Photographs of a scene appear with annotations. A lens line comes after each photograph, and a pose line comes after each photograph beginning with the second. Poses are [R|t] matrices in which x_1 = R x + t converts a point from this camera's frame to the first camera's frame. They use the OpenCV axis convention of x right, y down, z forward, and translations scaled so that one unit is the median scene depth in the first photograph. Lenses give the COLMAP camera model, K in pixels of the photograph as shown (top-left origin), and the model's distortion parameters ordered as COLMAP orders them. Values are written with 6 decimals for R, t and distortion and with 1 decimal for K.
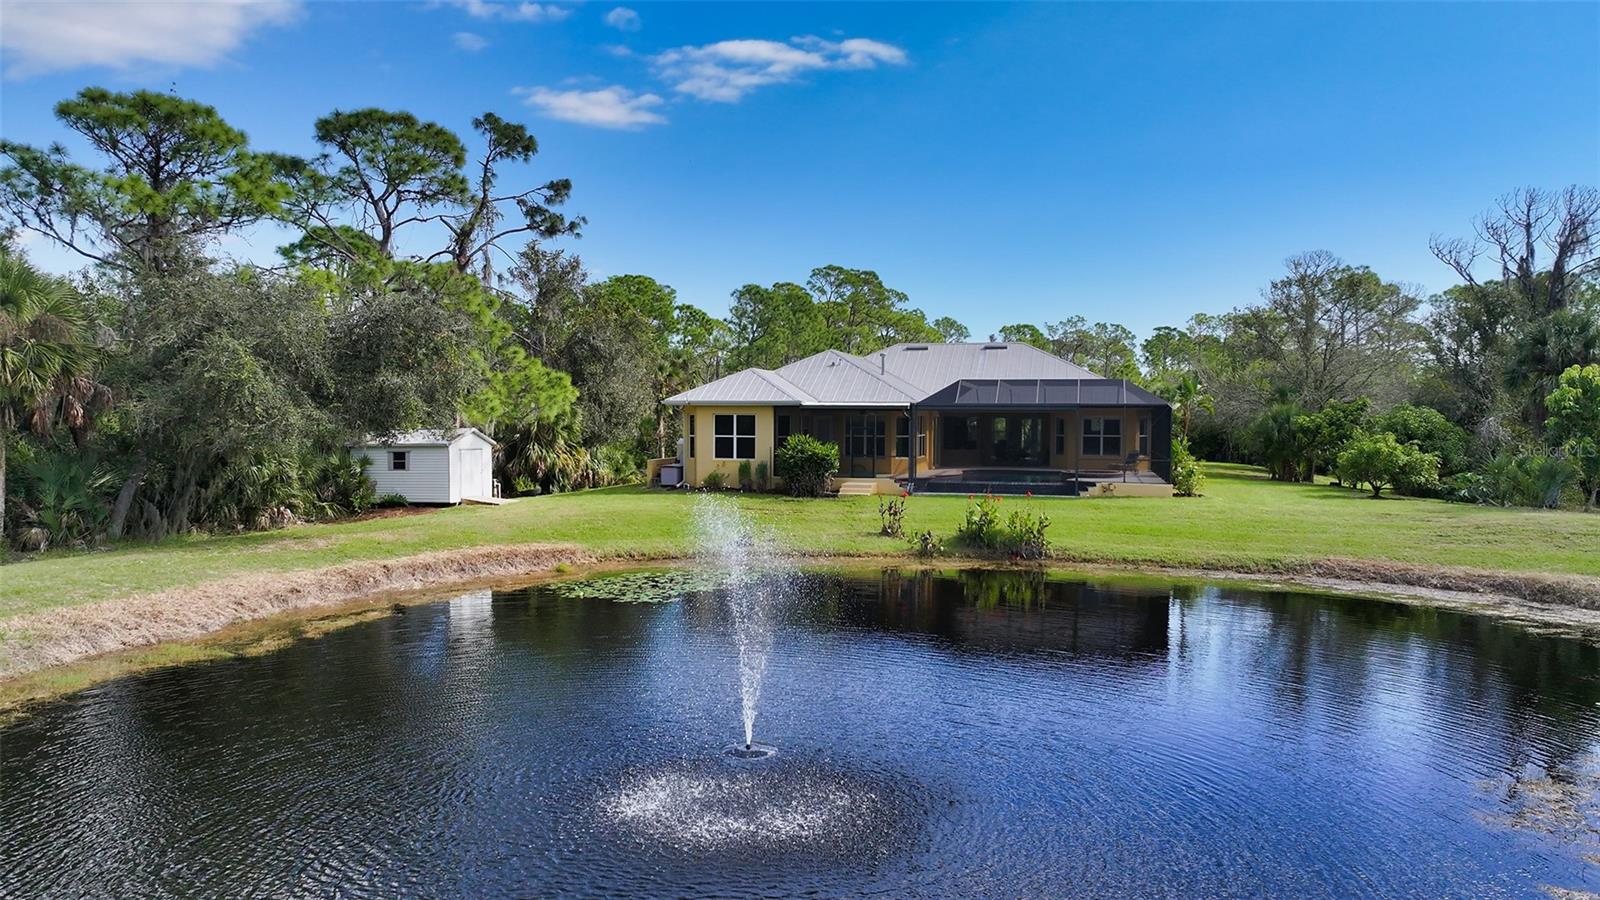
lens RADIAL K [[1127.8, 0, 800.0], [0, 1127.8, 450.0], [0, 0, 1]] dist [-0.008511, 0.001907]
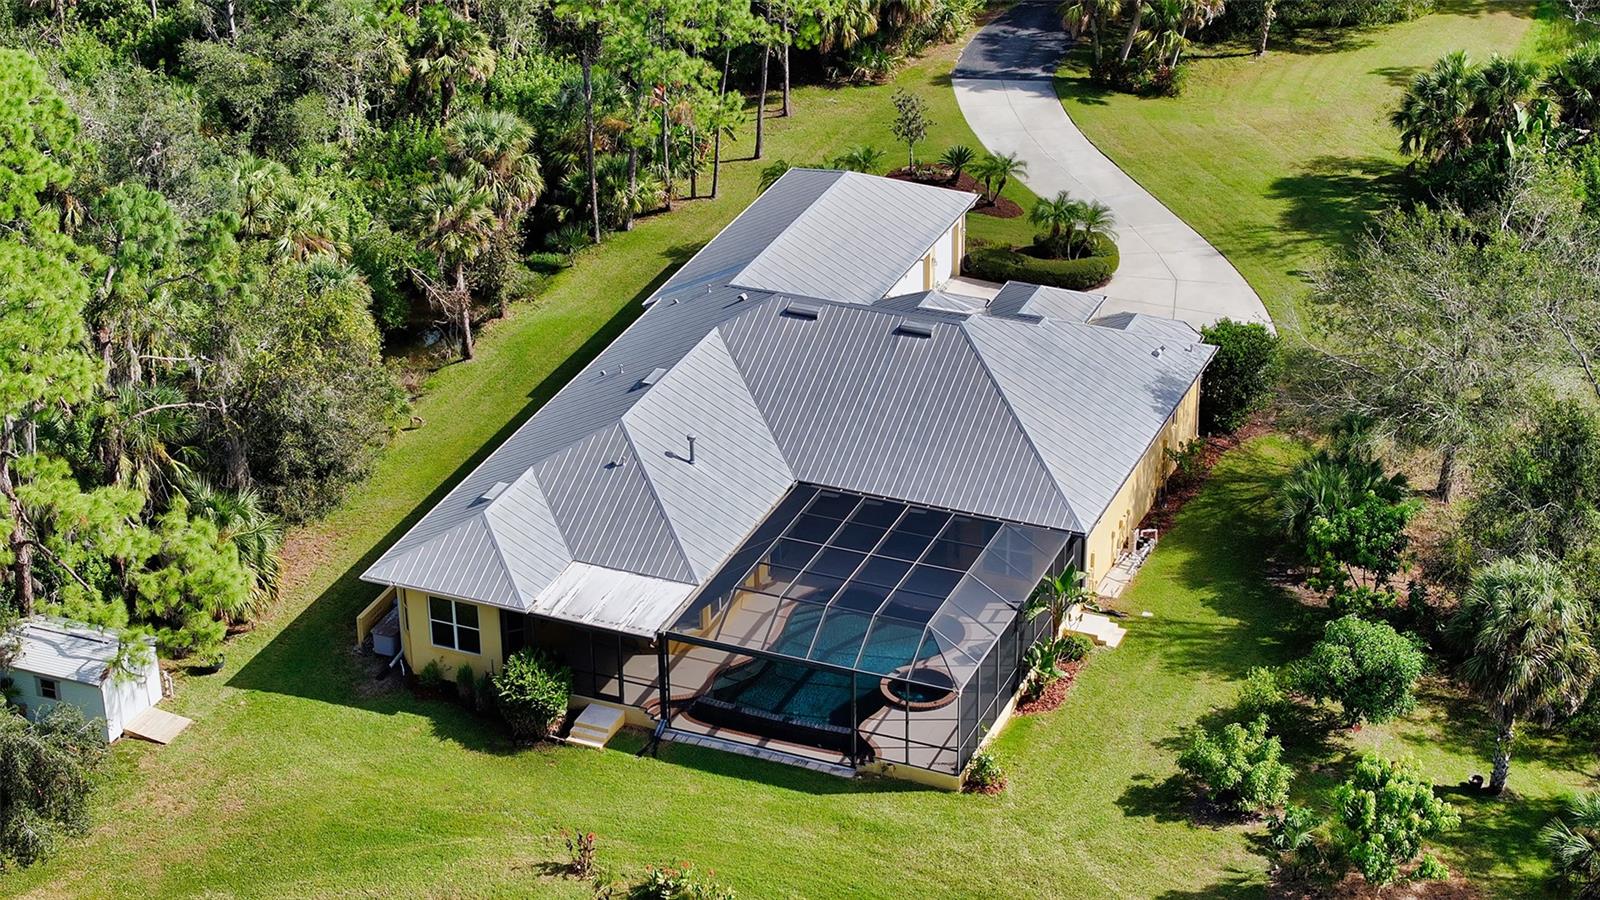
lens RADIAL K [[3355.8, 0, 800.0], [0, 3355.8, 450.0], [0, 0, 1]] dist [-0.176202, 0.254847]
pose [[0.986682, 0.060893, -0.150835, 0.048321], [0.011867, 0.897867, 0.440106, -0.105746], [0.162229, -0.436035, 0.885187, -0.088866]]
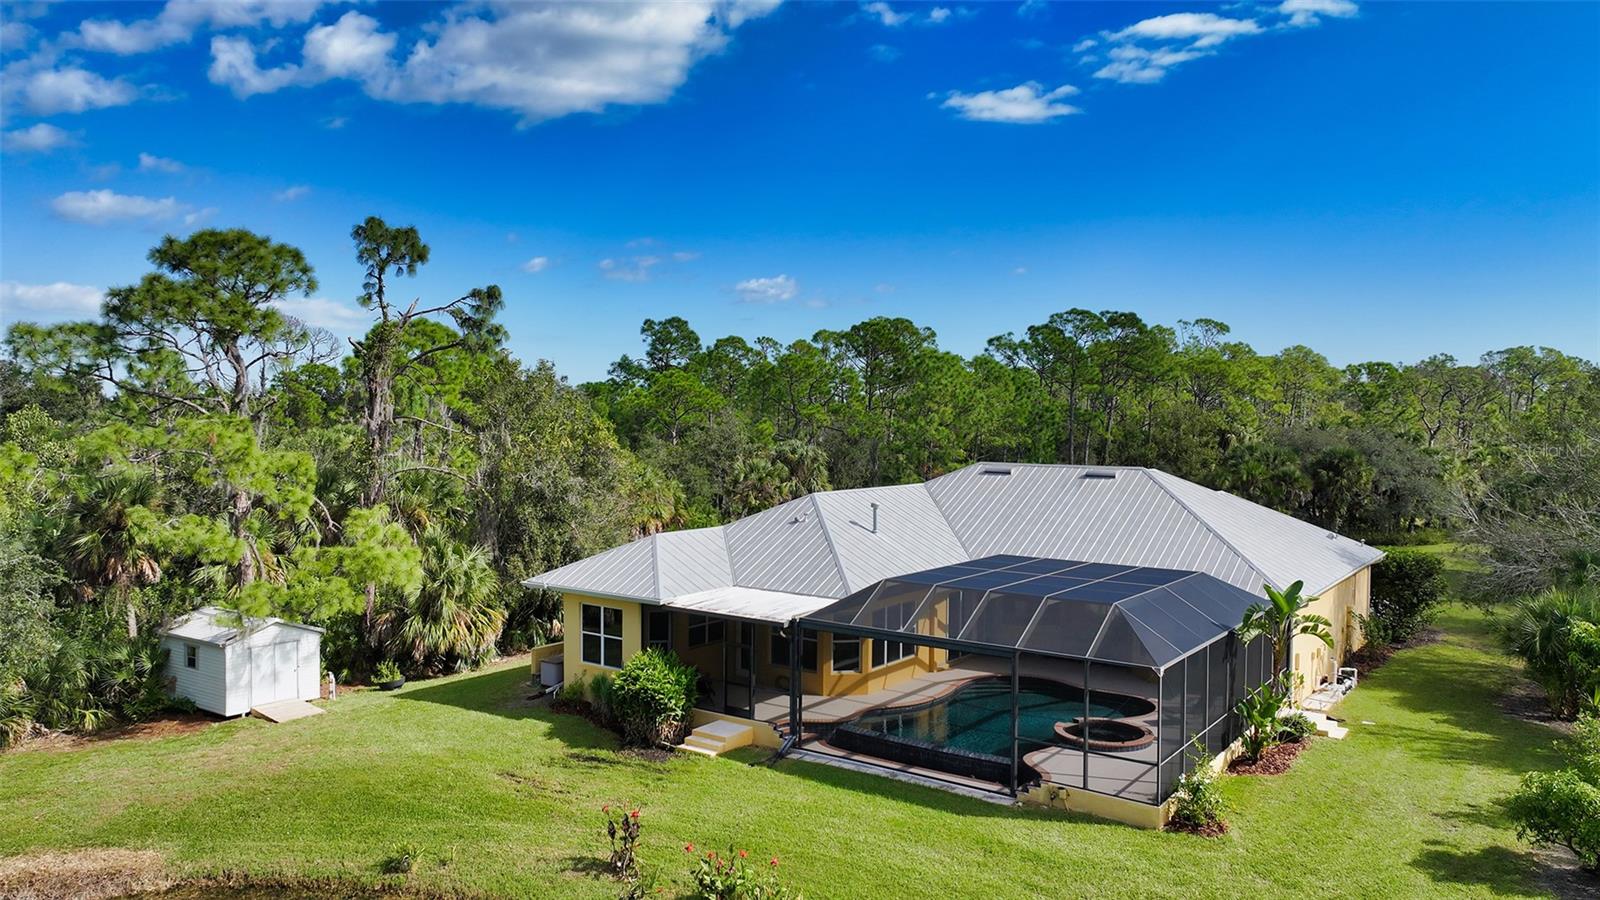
lens RADIAL K [[1123.8, 0, 800.0], [0, 1123.8, 450.0], [0, 0, 1]] dist [0.006792, 0.002706]
pose [[0.923001, 0.014579, -0.384522, 0.032413], [-0.012016, 0.999887, 0.009068, -0.013351], [0.384611, -0.003750, 0.923071, 0.033908]]
